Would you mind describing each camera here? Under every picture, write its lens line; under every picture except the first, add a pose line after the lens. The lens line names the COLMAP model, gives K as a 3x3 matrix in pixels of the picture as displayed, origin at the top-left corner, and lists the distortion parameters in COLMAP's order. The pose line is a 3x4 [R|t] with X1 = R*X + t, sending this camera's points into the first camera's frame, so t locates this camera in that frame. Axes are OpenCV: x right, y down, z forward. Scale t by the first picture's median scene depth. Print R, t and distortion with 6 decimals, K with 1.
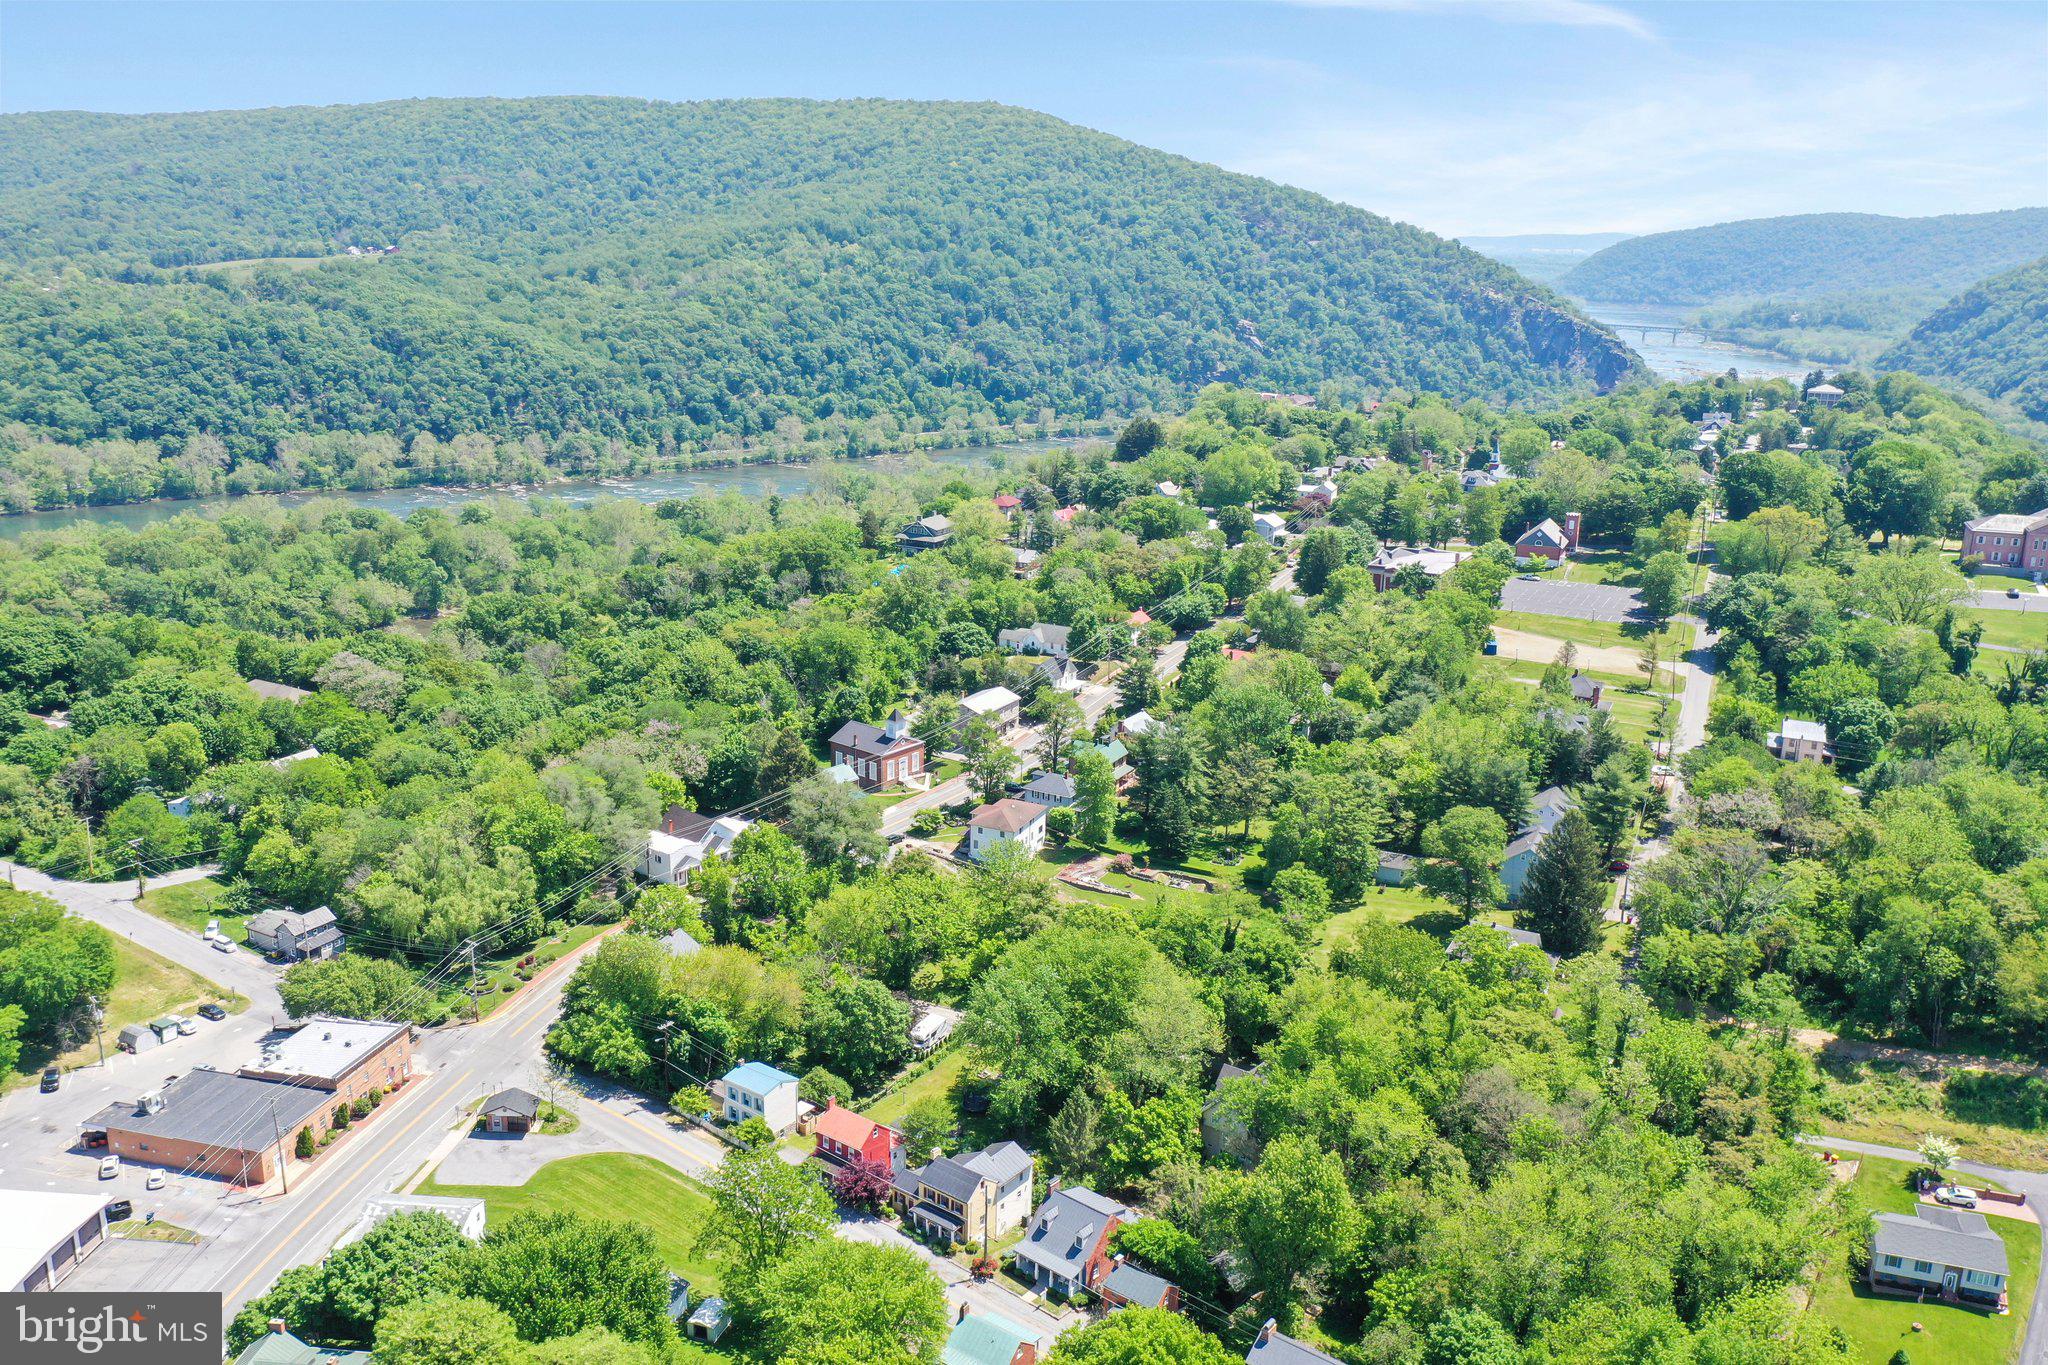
lens RADIAL K [[1612.8, 0, 1017.1], [0, 1612.8, 673.1], [0, 0, 1]] dist [-0.002617, -0.004319]
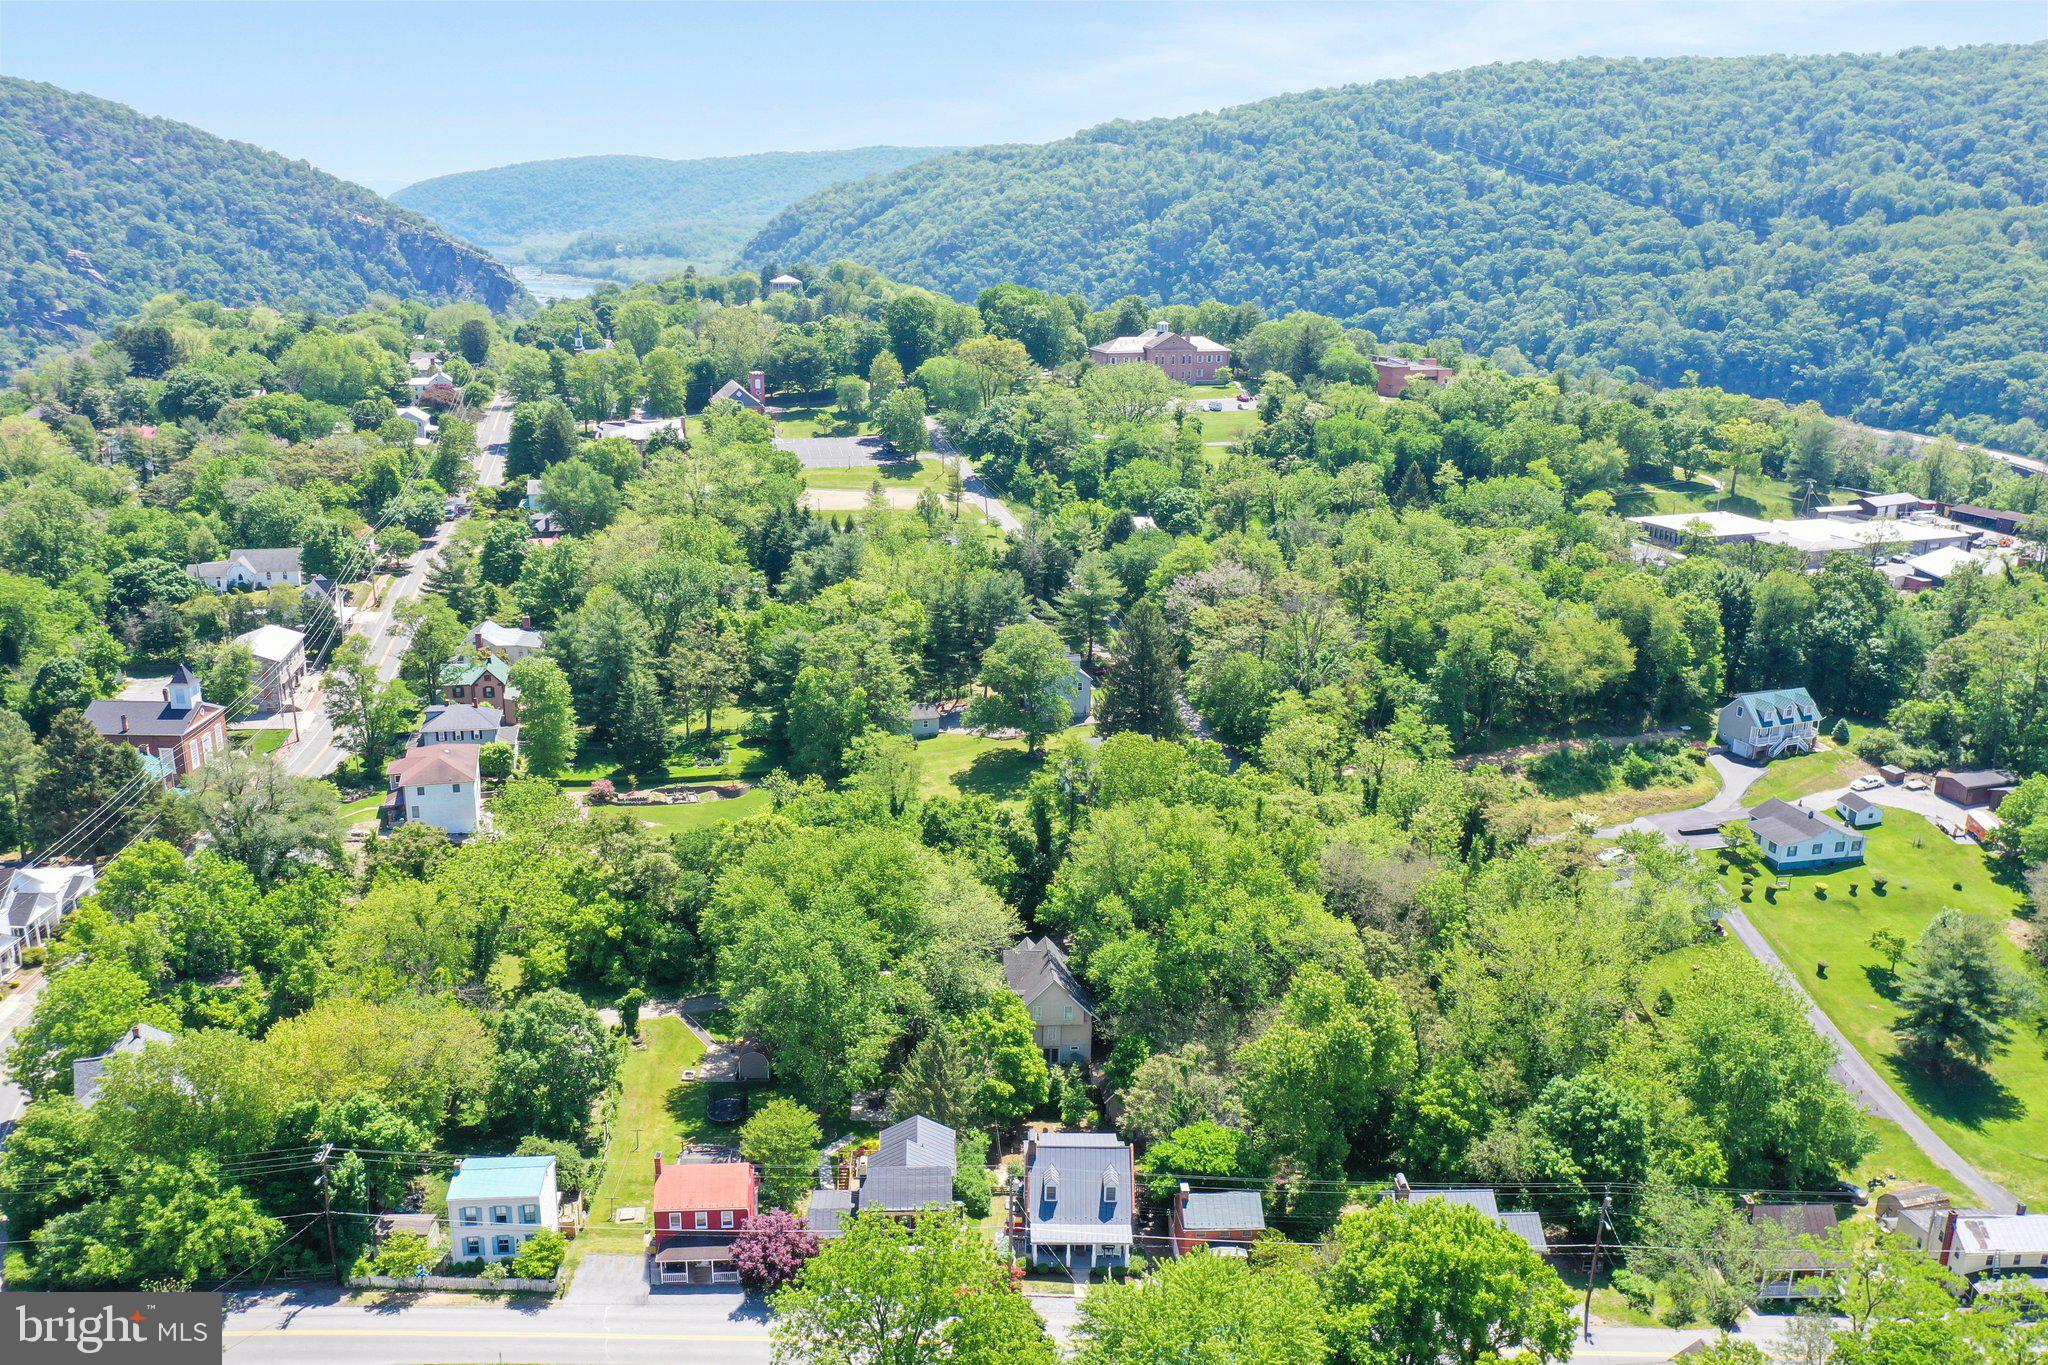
lens RADIAL K [[1612.8, 0, 1014.4], [0, 1612.8, 670.2], [0, 0, 1]] dist [-0.002617, -0.004319]
pose [[0.760150, -0.183826, 0.623201, -0.194269], [0.167114, 0.982190, 0.085879, 0.020388], [-0.627889, 0.038865, 0.777332, 0.205268]]
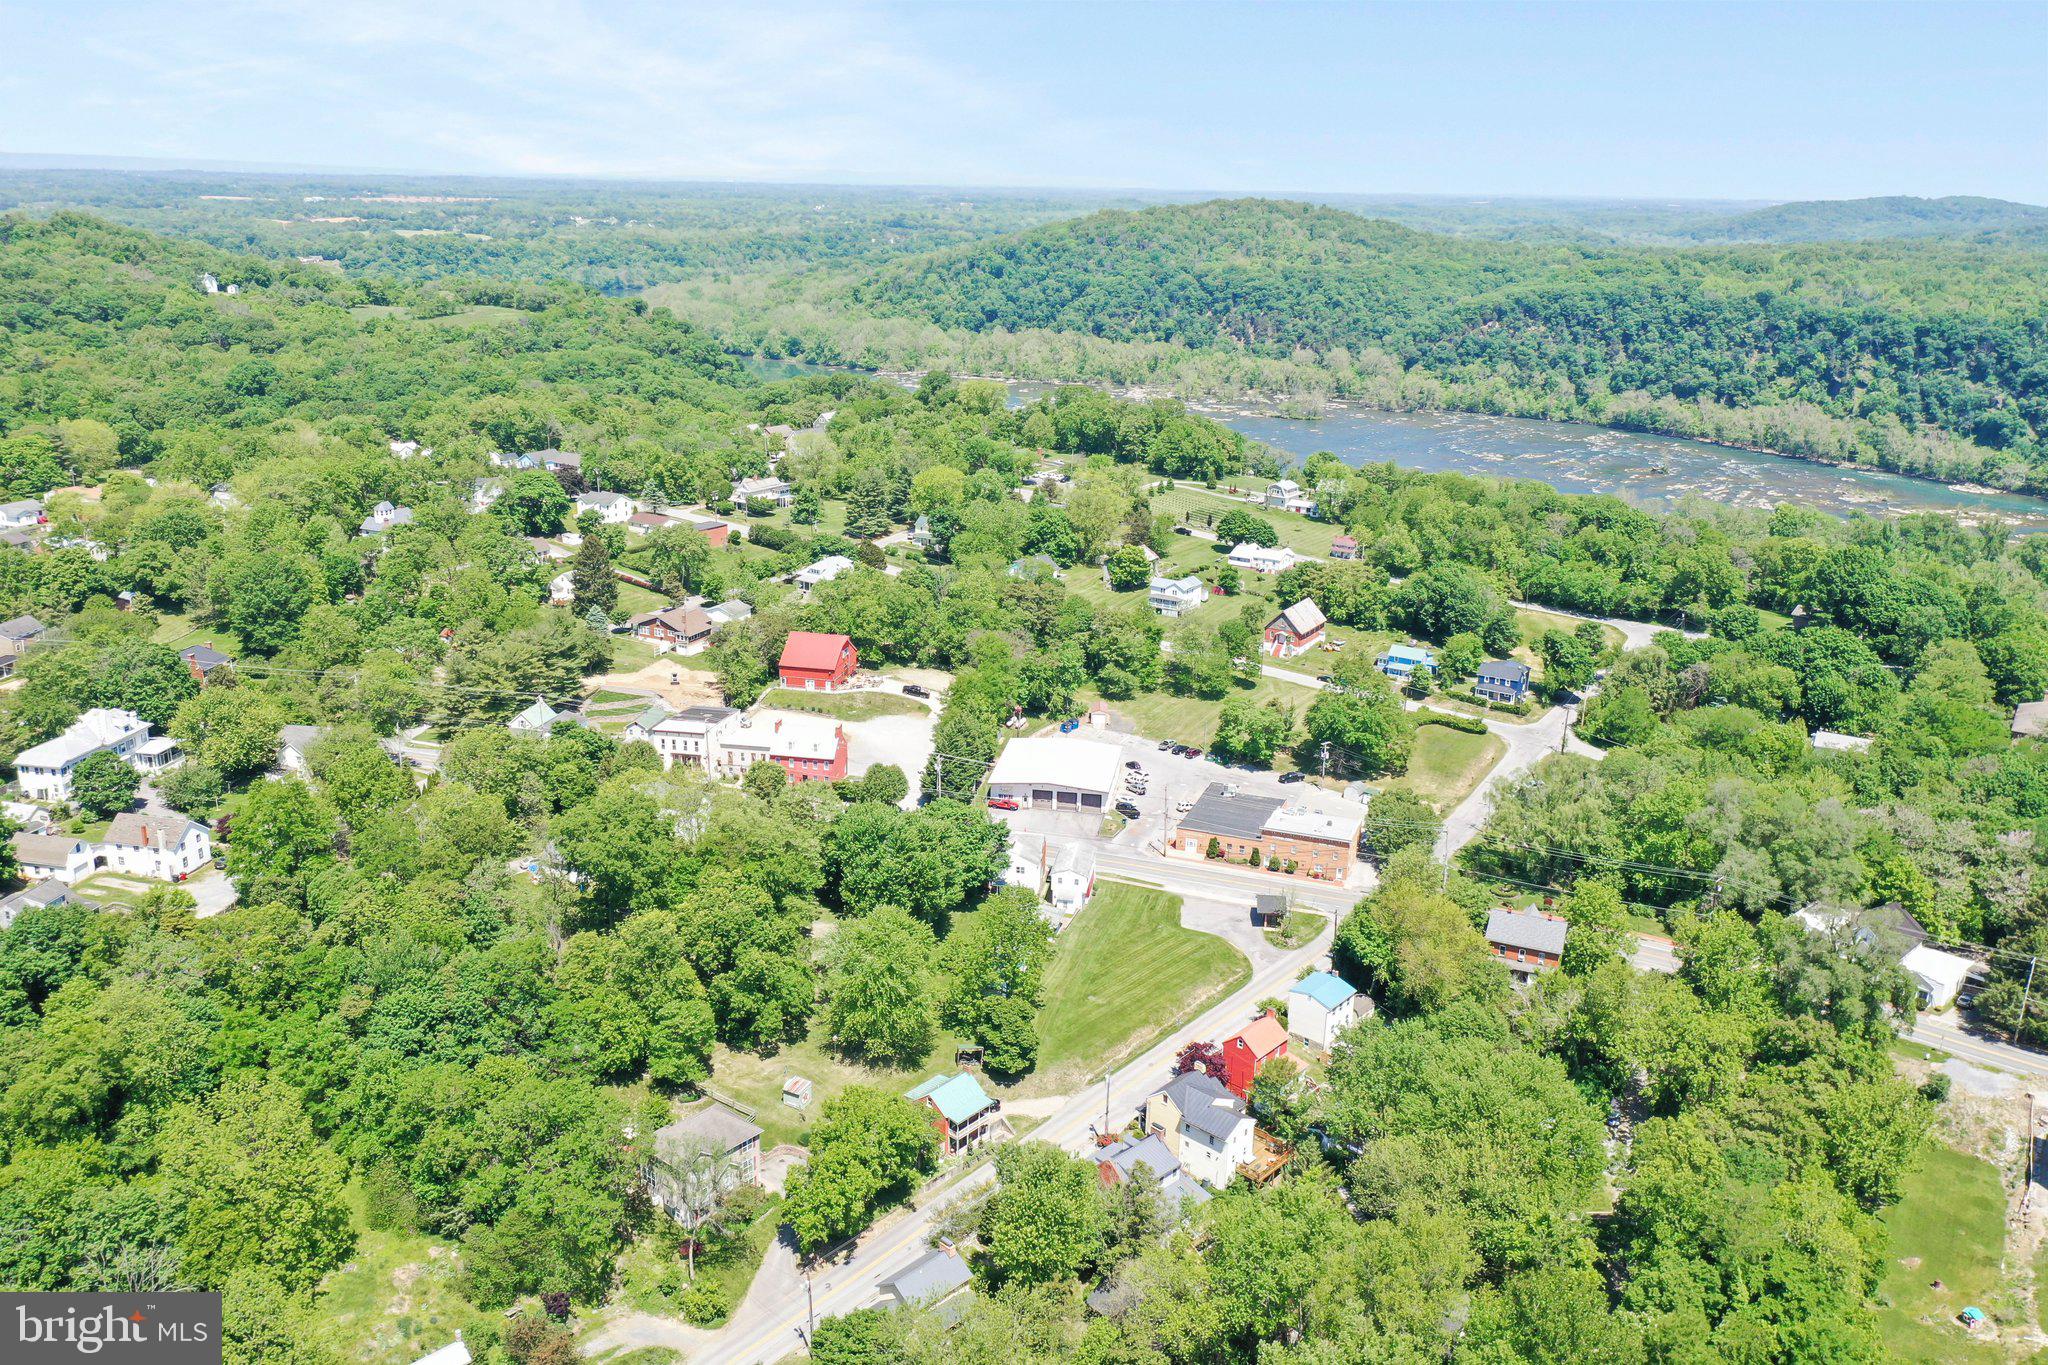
lens RADIAL K [[1612.8, 0, 1009.8], [0, 1612.8, 686.9], [0, 0, 1]] dist [-0.002617, -0.004319]
pose [[-0.102585, 0.277391, -0.955265, 0.451045], [-0.274843, 0.915043, 0.295226, -0.105422], [0.956001, 0.292833, -0.017631, 0.406582]]
